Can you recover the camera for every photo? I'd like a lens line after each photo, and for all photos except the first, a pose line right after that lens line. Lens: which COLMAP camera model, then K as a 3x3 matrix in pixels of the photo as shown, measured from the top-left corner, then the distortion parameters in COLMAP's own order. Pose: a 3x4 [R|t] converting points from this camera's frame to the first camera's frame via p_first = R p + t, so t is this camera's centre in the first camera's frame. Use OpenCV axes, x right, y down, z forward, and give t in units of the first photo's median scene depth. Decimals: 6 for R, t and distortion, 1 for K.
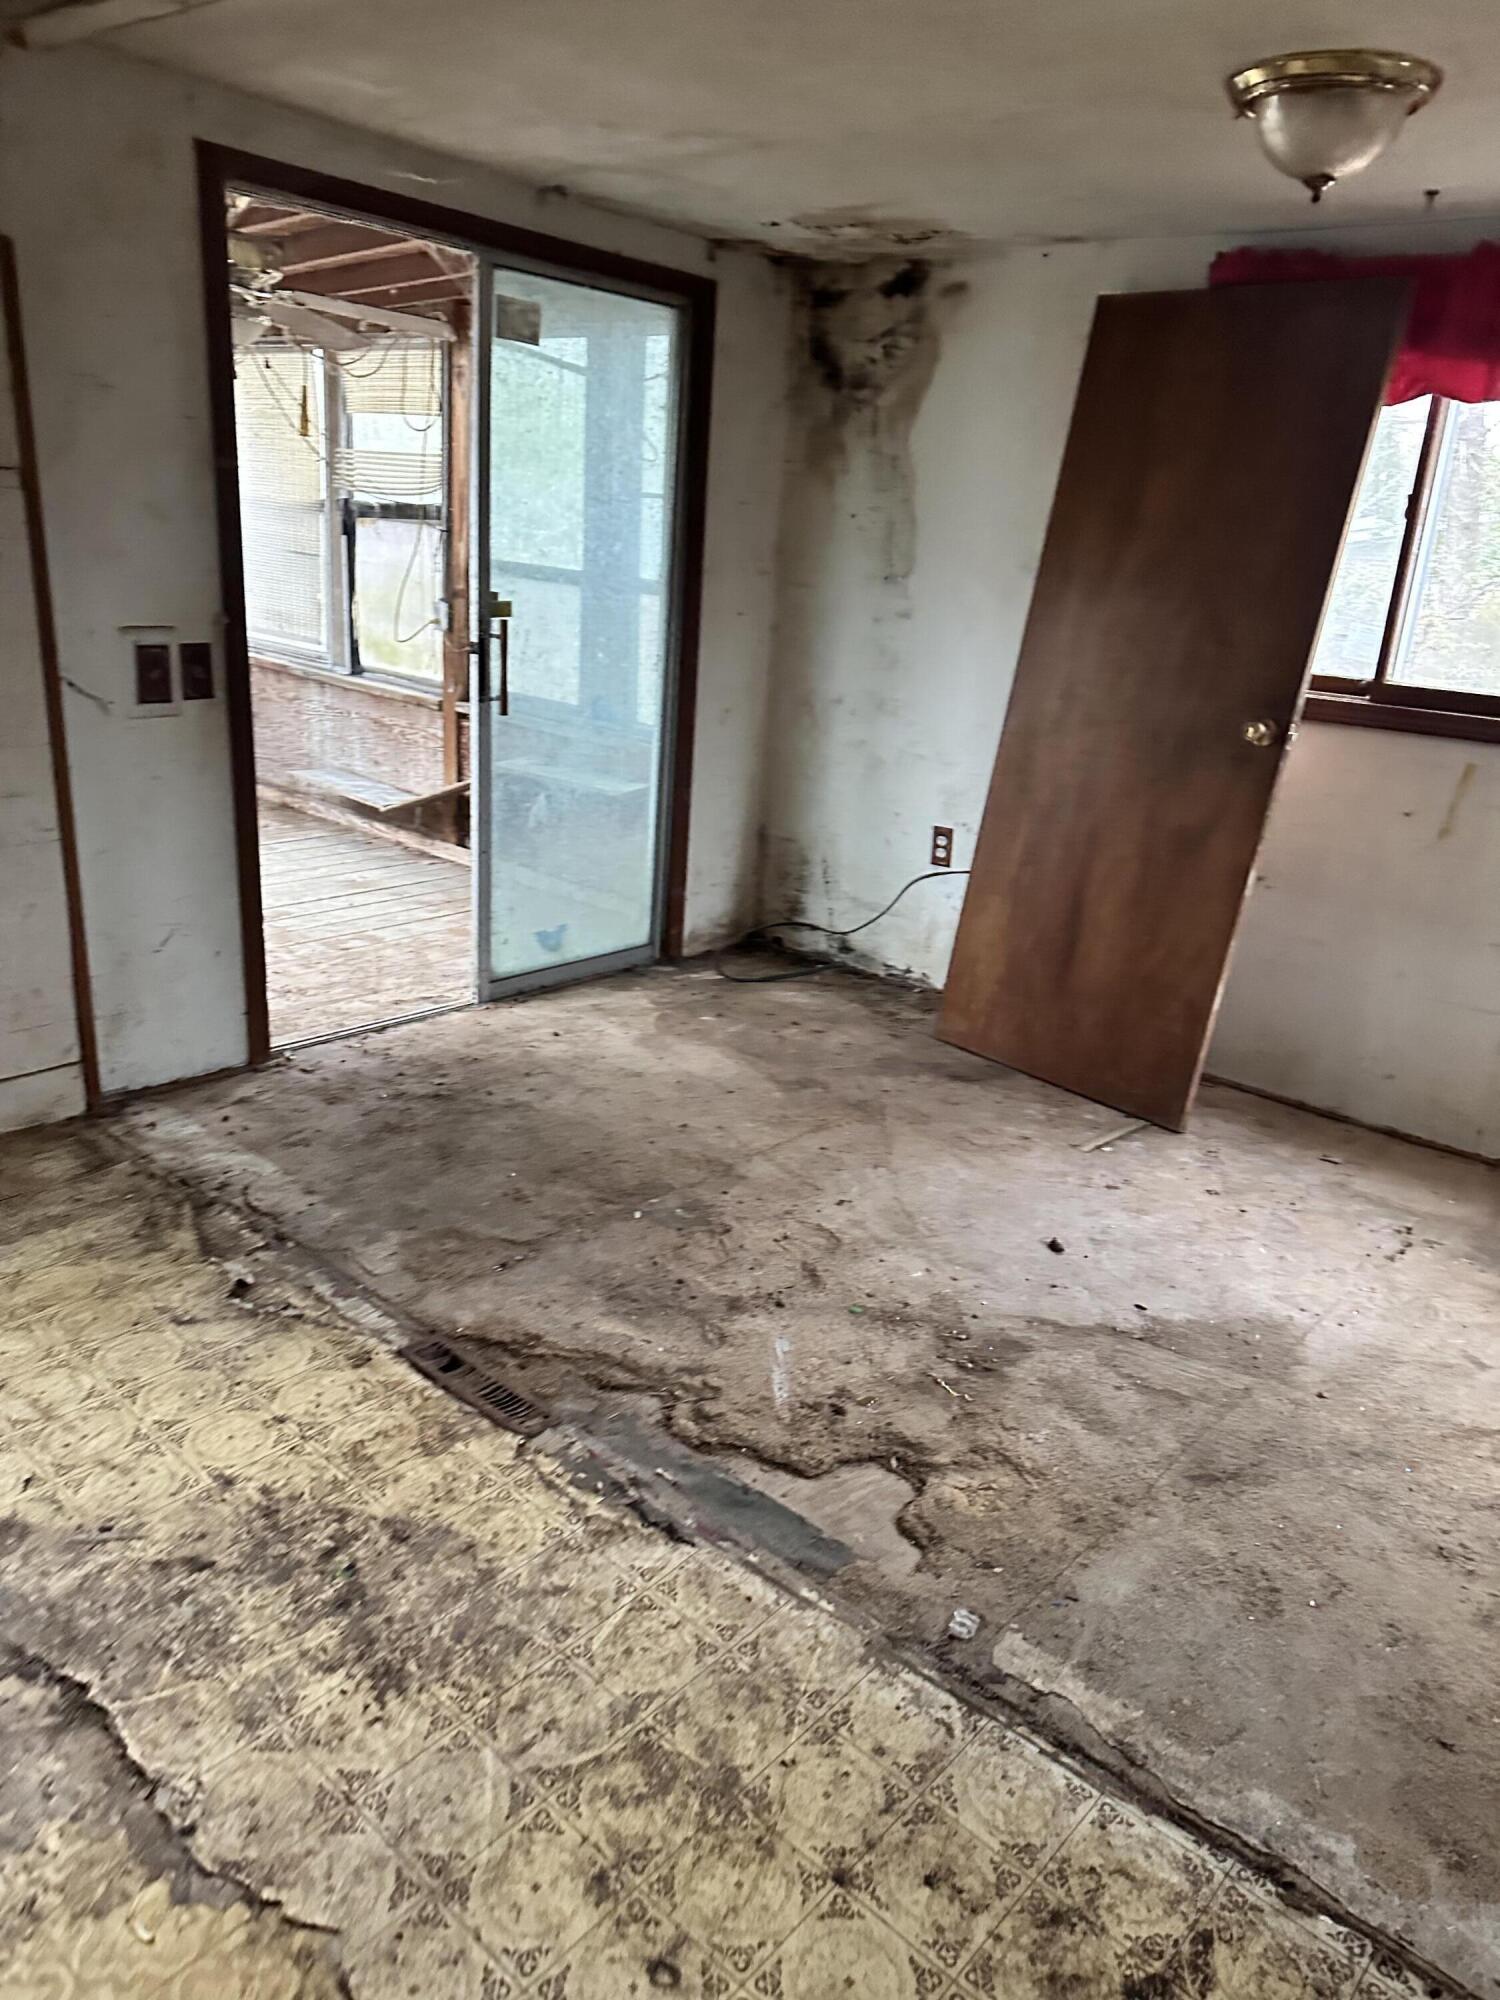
lens RADIAL K [[1373.2, 0, 748.7], [0, 1373.2, 1005.2], [0, 0, 1]] dist [0.047128, -0.053947]
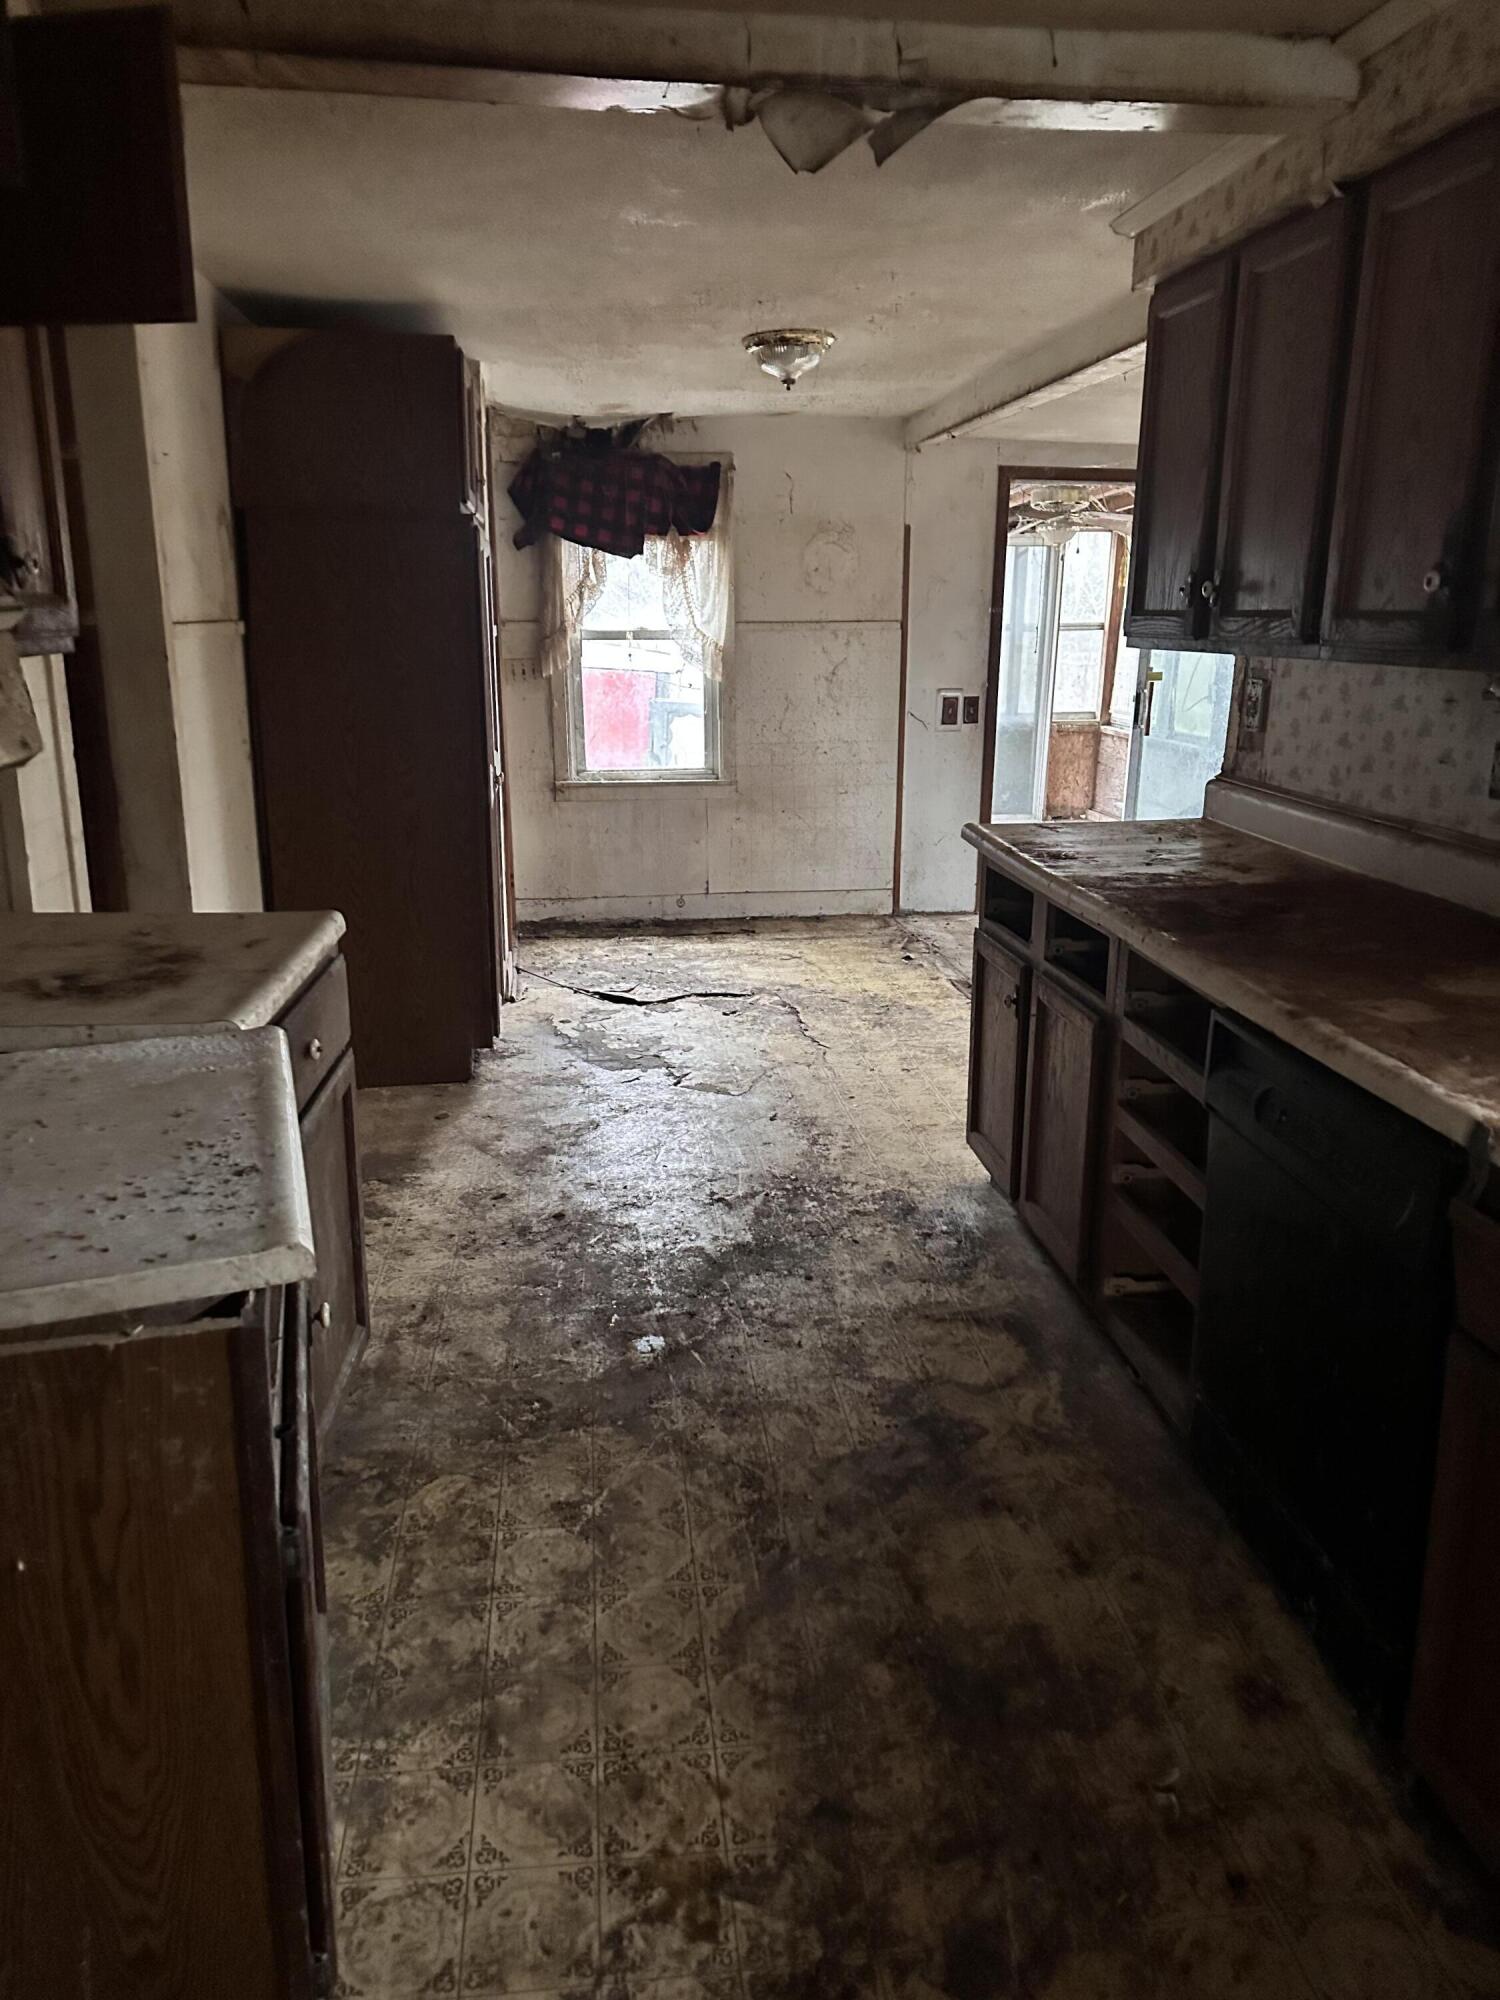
lens RADIAL K [[1389.4, 0, 758.8], [0, 1389.4, 967.2], [0, 0, 1]] dist [0.057836, -0.049797]
pose [[0.755684, 0.103989, -0.646628, 0.787370], [-0.172318, 0.984097, -0.043119, 0.296787], [0.631861, 0.144010, 0.761585, -0.774174]]
